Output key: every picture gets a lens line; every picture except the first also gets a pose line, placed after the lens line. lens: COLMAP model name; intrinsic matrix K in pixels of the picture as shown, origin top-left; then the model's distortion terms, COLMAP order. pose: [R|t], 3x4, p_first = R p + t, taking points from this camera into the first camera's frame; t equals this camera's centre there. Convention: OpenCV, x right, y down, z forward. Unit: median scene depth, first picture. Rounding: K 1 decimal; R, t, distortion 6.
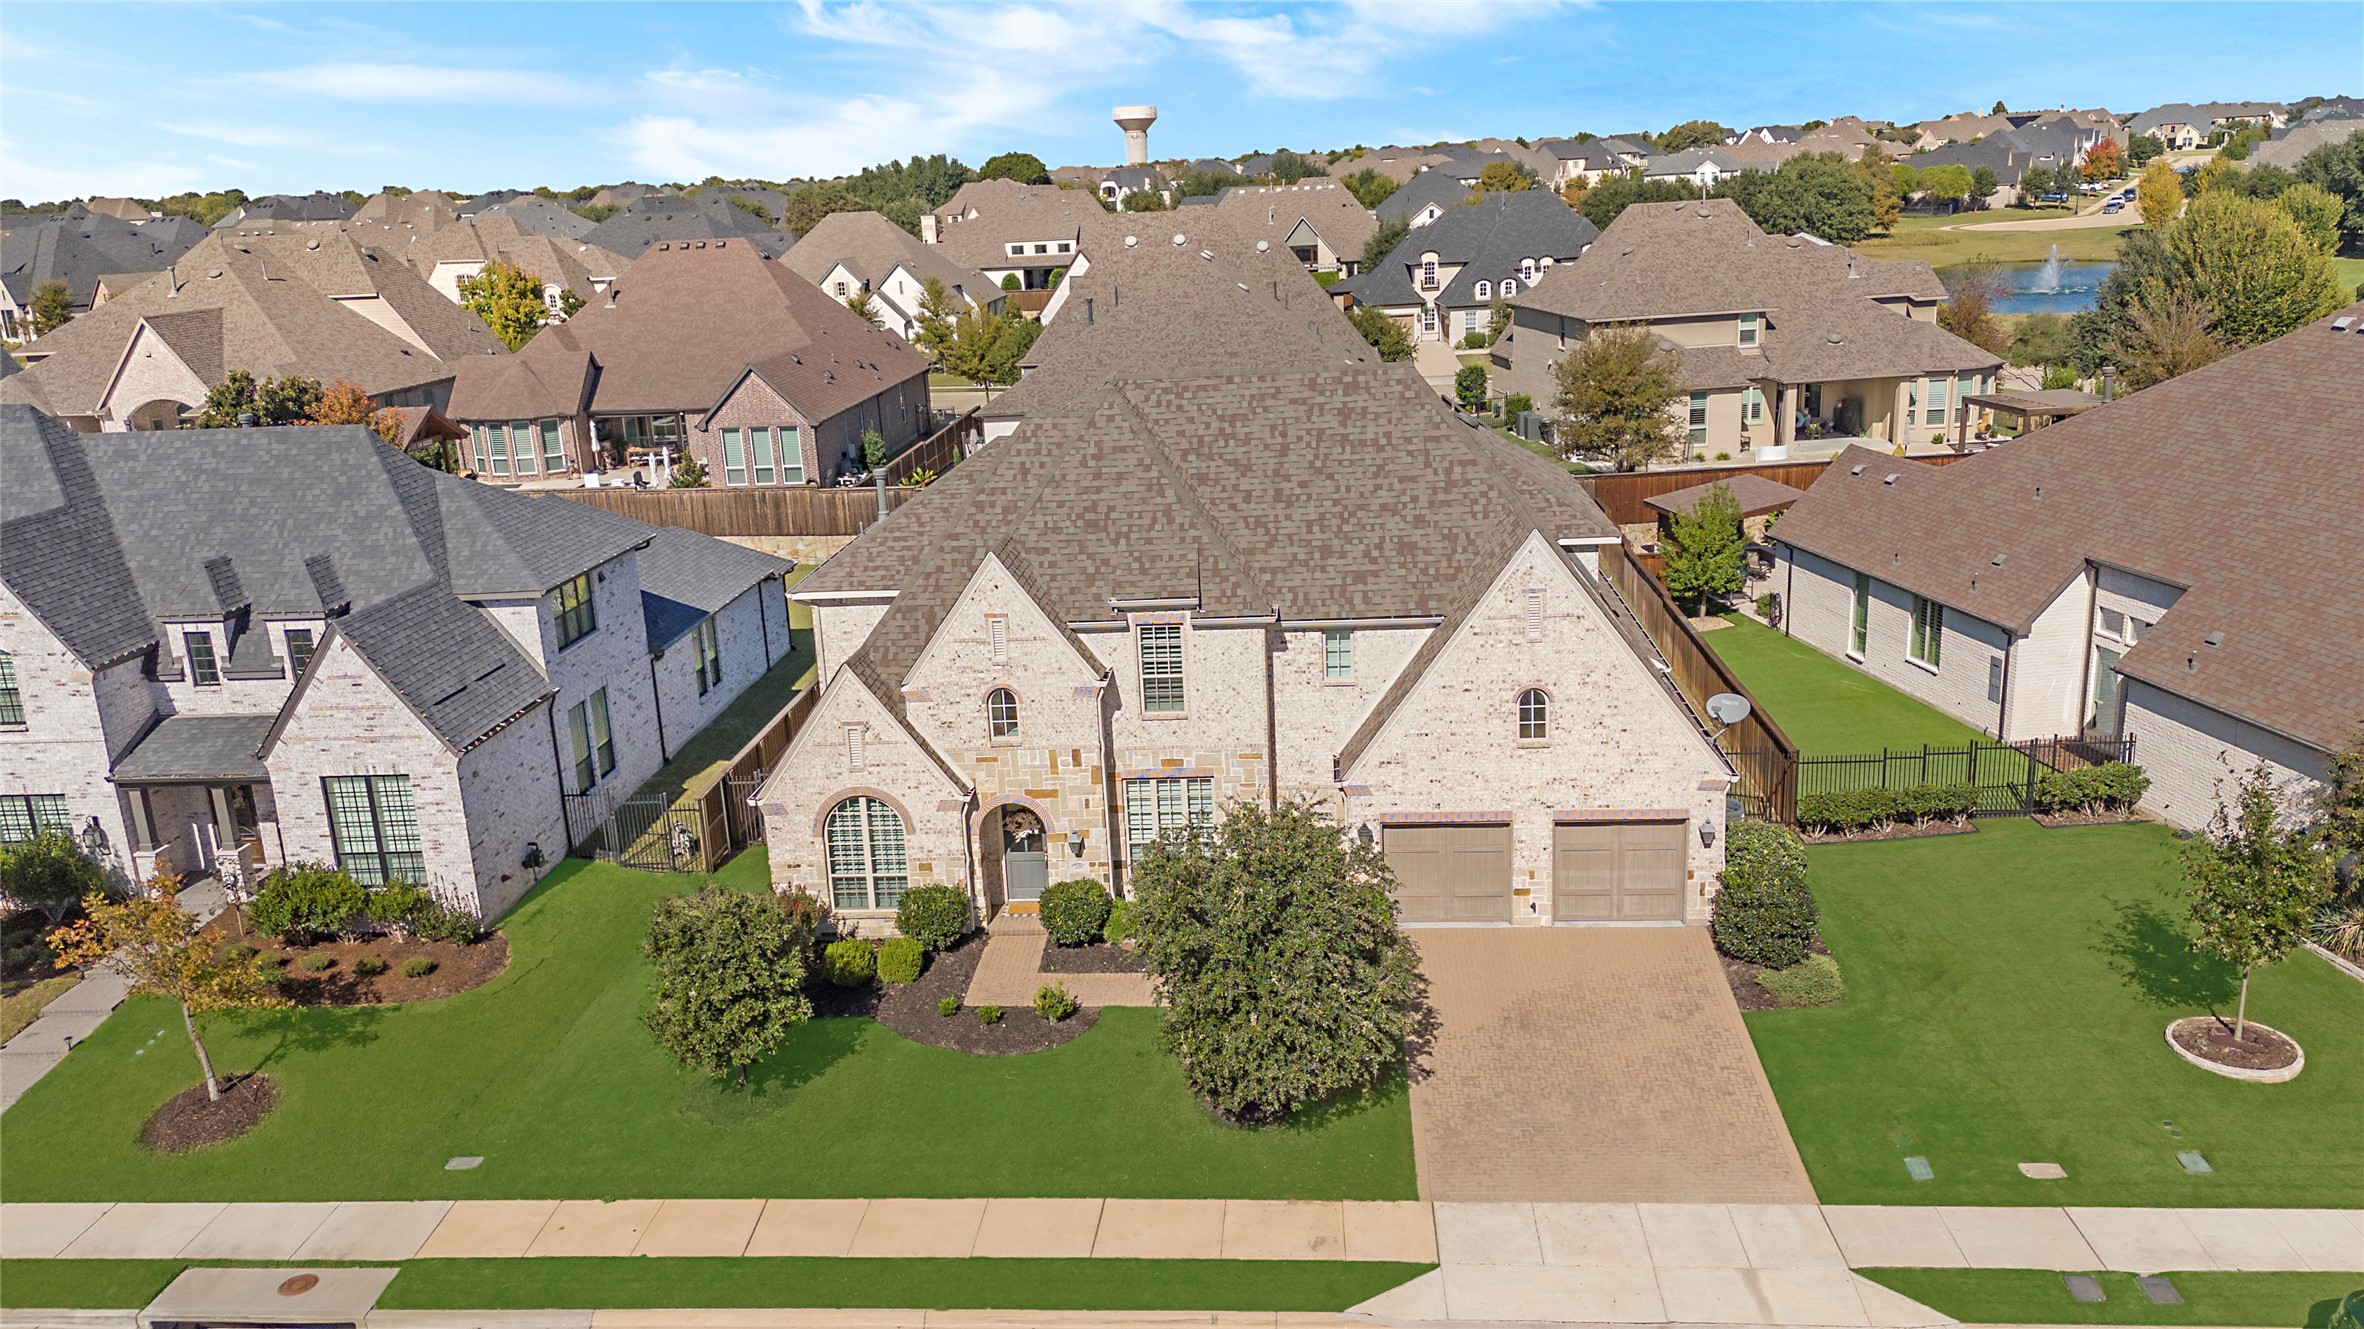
lens RADIAL K [[1708.8, 0, 1187.0], [0, 1708.8, 673.1], [0, 0, 1]] dist [0.064019, -0.047232]
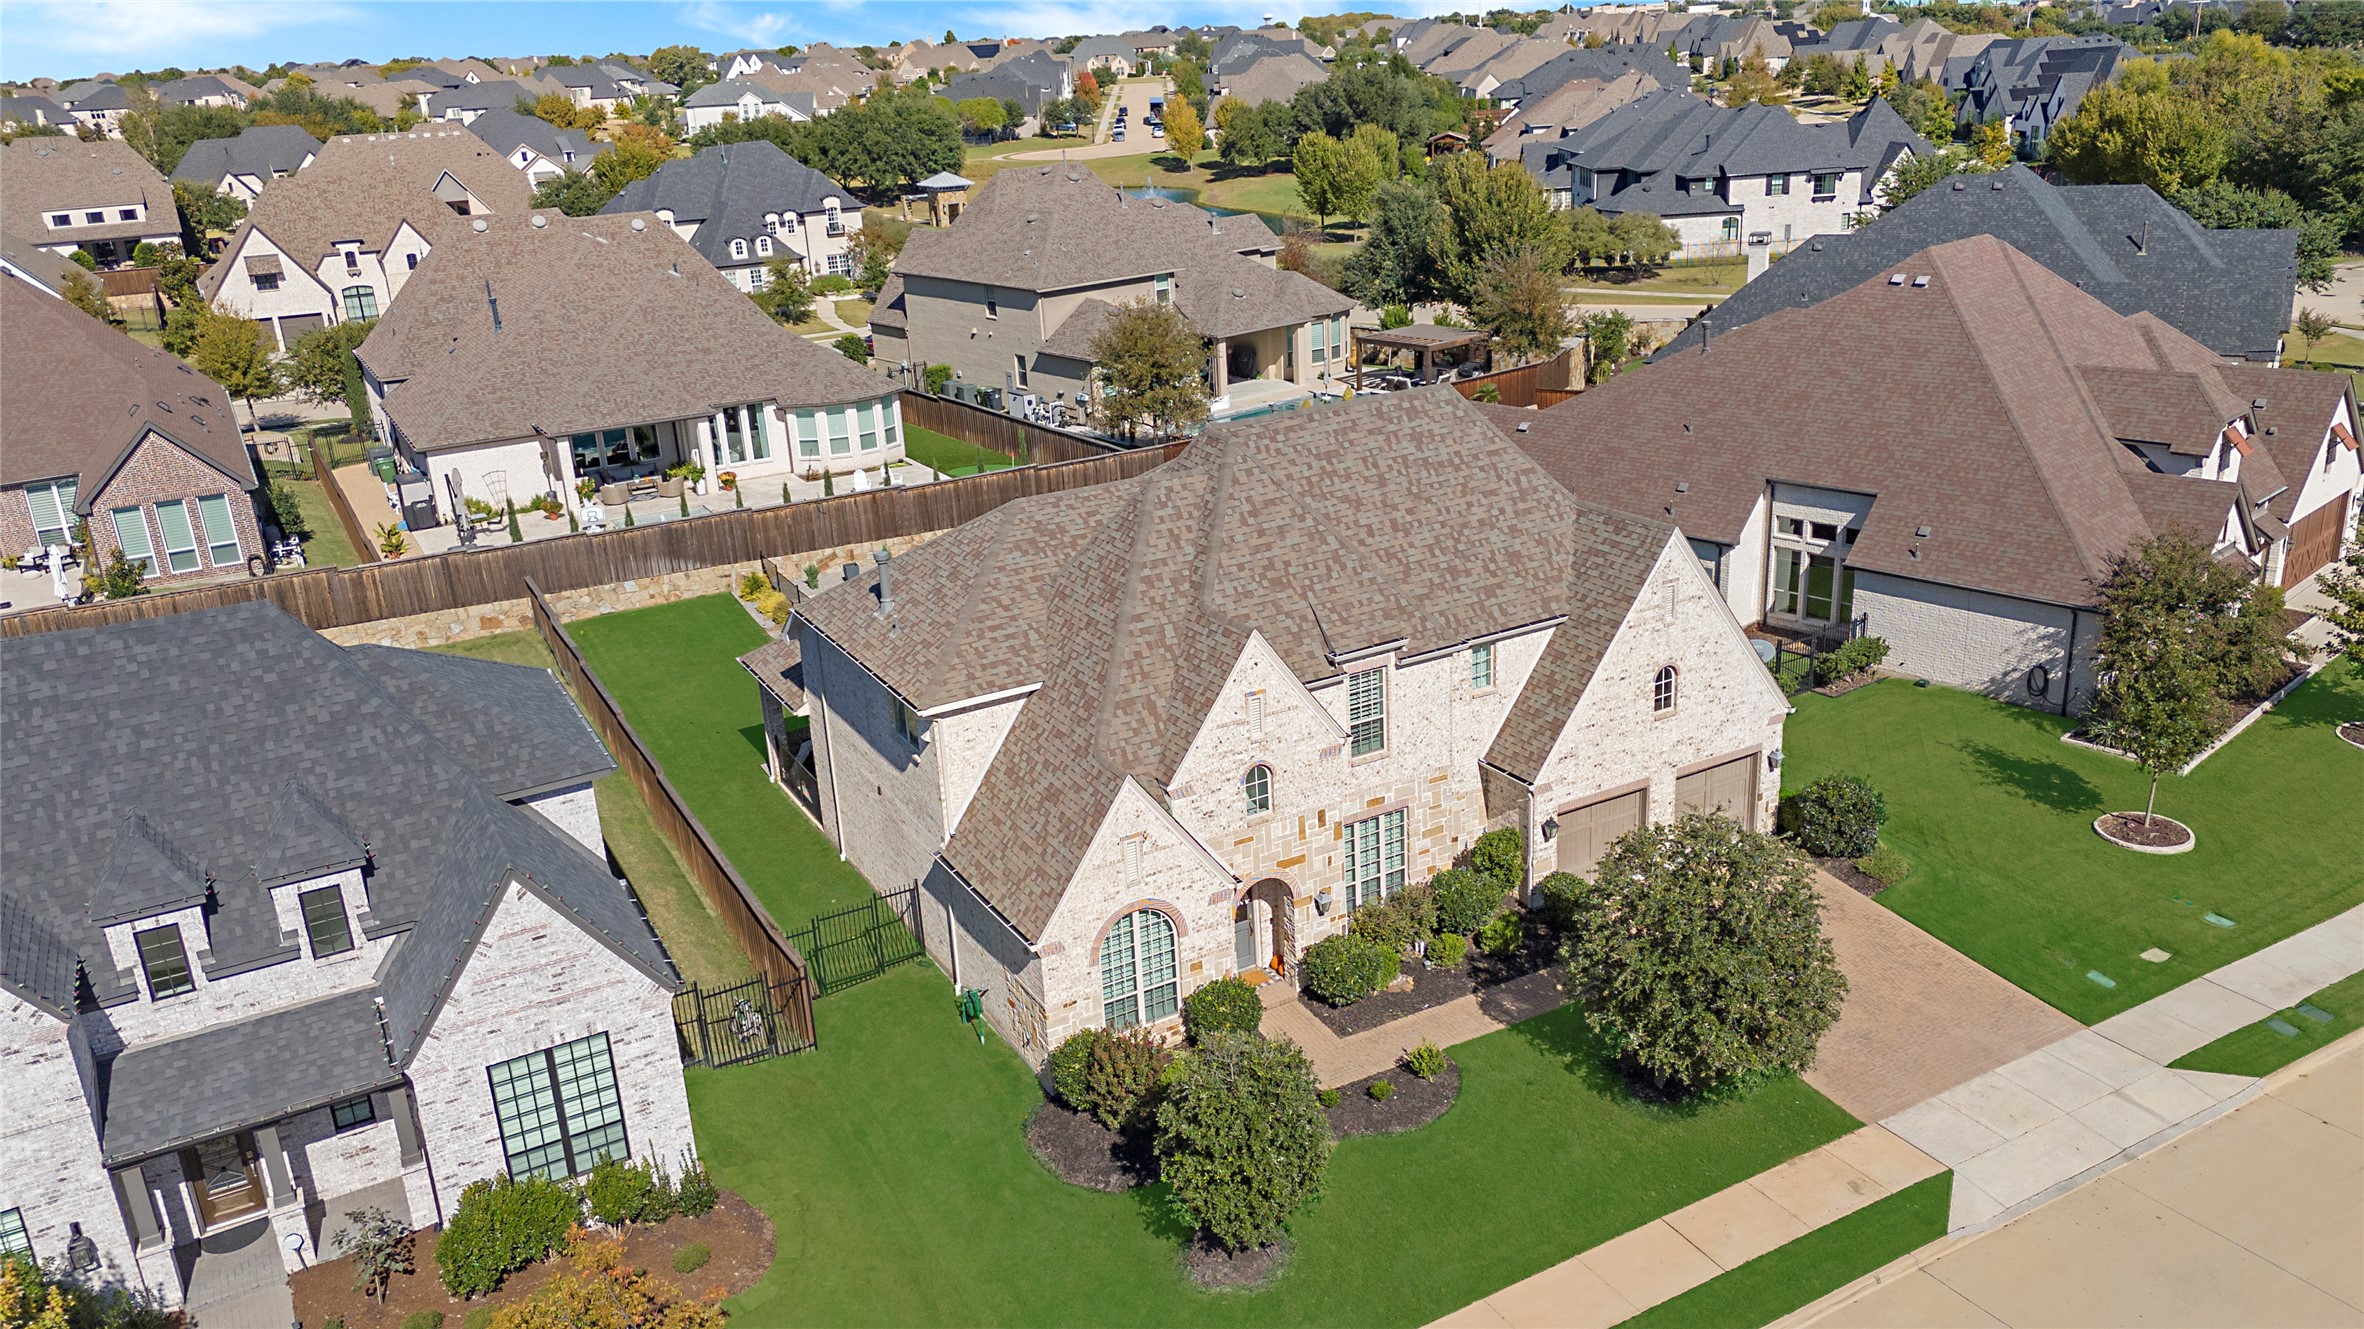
lens RADIAL K [[1708.8, 0, 1195.5], [0, 1708.8, 677.8], [0, 0, 1]] dist [0.064019, -0.047232]
pose [[0.840313, -0.185891, 0.509234, -0.594819], [0.163383, 0.982535, 0.089059, -0.126259], [-0.516895, 0.008363, 0.856008, 0.181249]]
